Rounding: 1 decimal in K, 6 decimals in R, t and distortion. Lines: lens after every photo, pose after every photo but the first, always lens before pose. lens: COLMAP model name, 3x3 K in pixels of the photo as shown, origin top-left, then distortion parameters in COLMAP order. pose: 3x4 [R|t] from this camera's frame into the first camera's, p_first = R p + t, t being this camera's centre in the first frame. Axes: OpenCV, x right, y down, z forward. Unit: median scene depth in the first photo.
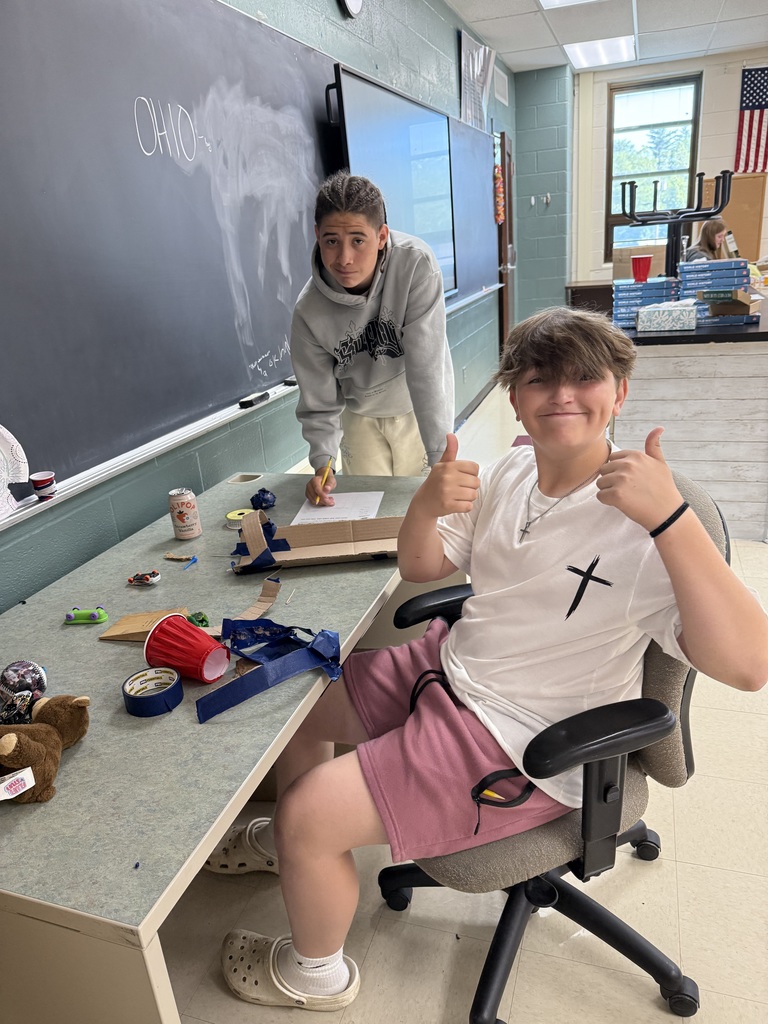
lens RADIAL K [[706.8, 0, 384.0], [0, 706.8, 512.0], [0, 0, 1]] dist [-0.010612, -0.003111]
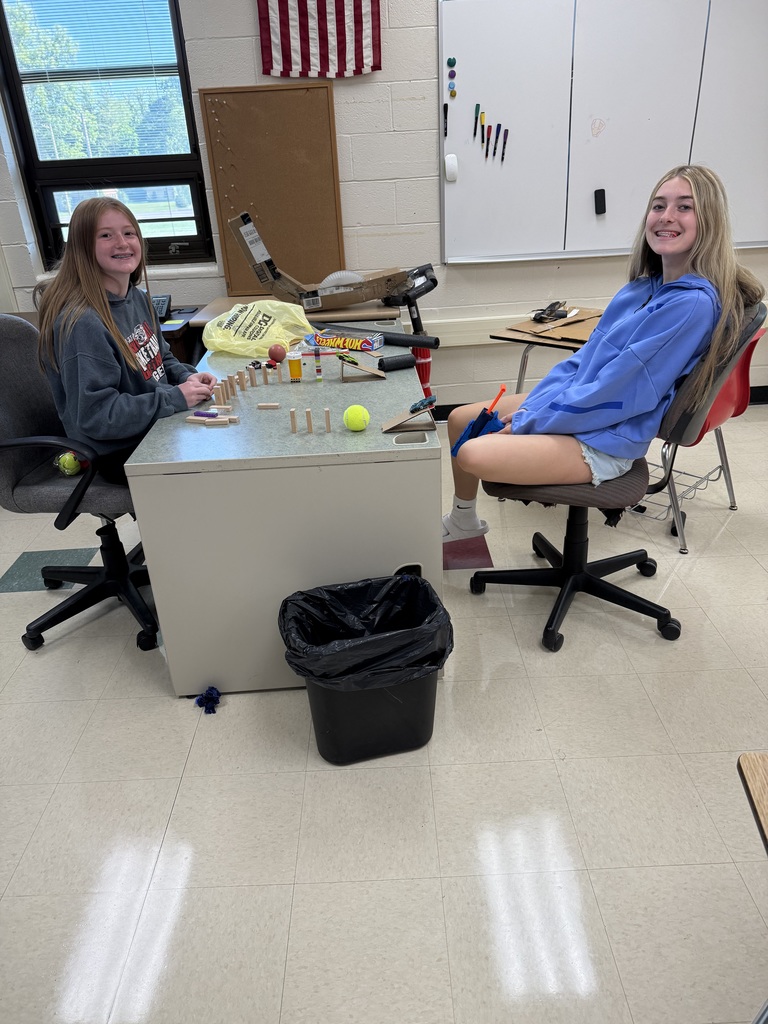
lens RADIAL K [[706.8, 0, 384.0], [0, 706.8, 512.0], [0, 0, 1]] dist [-0.010612, -0.003111]
pose [[0.938147, -0.116841, 0.325928, 0.395786], [0.092872, 0.991763, 0.088214, -0.243333], [-0.333550, -0.052488, 0.941270, 0.545775]]
